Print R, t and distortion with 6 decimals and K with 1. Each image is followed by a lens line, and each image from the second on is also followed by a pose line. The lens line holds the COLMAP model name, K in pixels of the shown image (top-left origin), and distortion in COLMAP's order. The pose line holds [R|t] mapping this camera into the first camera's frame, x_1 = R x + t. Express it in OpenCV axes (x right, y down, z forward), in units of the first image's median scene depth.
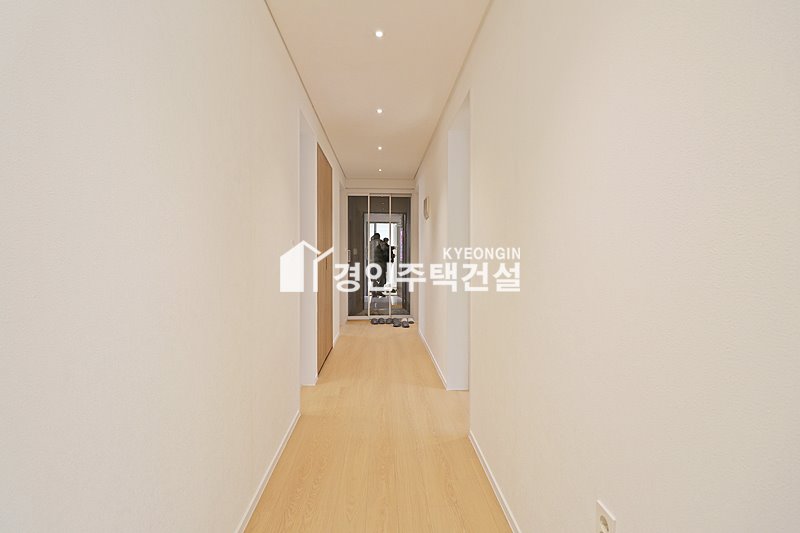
lens RADIAL K [[372.1, 0, 403.9], [0, 372.1, 263.4], [0, 0, 1]] dist [-0.010304, -0.008238]
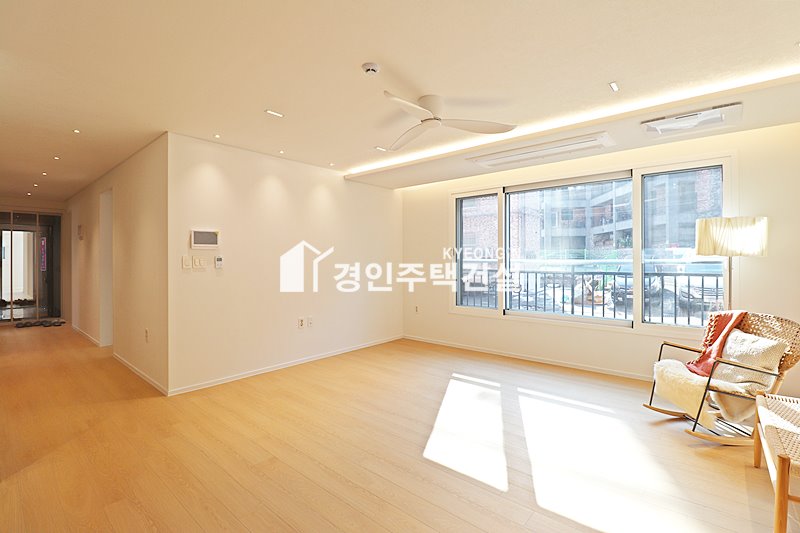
lens RADIAL K [[372.1, 0, 403.4], [0, 372.1, 258.5], [0, 0, 1]] dist [-0.010304, -0.008238]
pose [[0.695050, 0.002216, 0.718958, -0.066502], [0.018407, 0.999613, -0.020875, -0.002137], [-0.718726, 0.027743, 0.694740, -0.608206]]
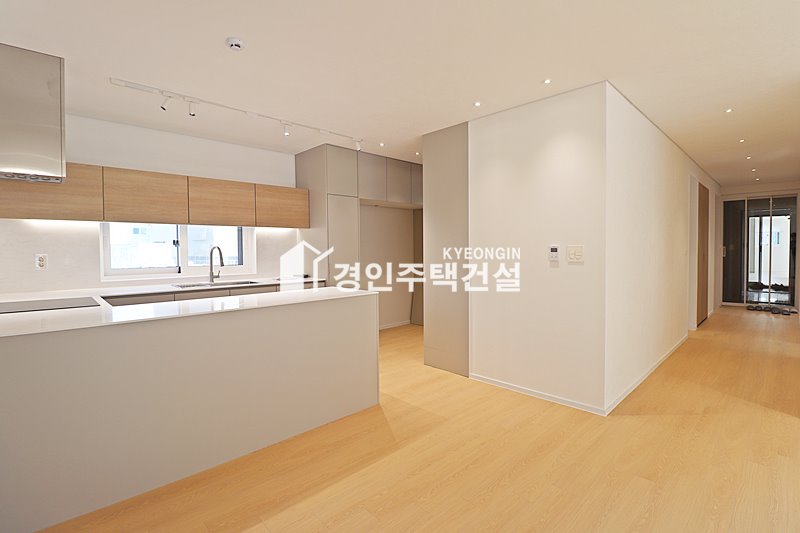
lens RADIAL K [[372.1, 0, 402.4], [0, 372.1, 255.3], [0, 0, 1]] dist [-0.010304, -0.008238]
pose [[0.646049, 0.008906, -0.763244, 0.090757], [-0.011117, 0.999936, 0.002258, -0.000187], [0.763215, 0.007026, 0.646107, -0.582300]]
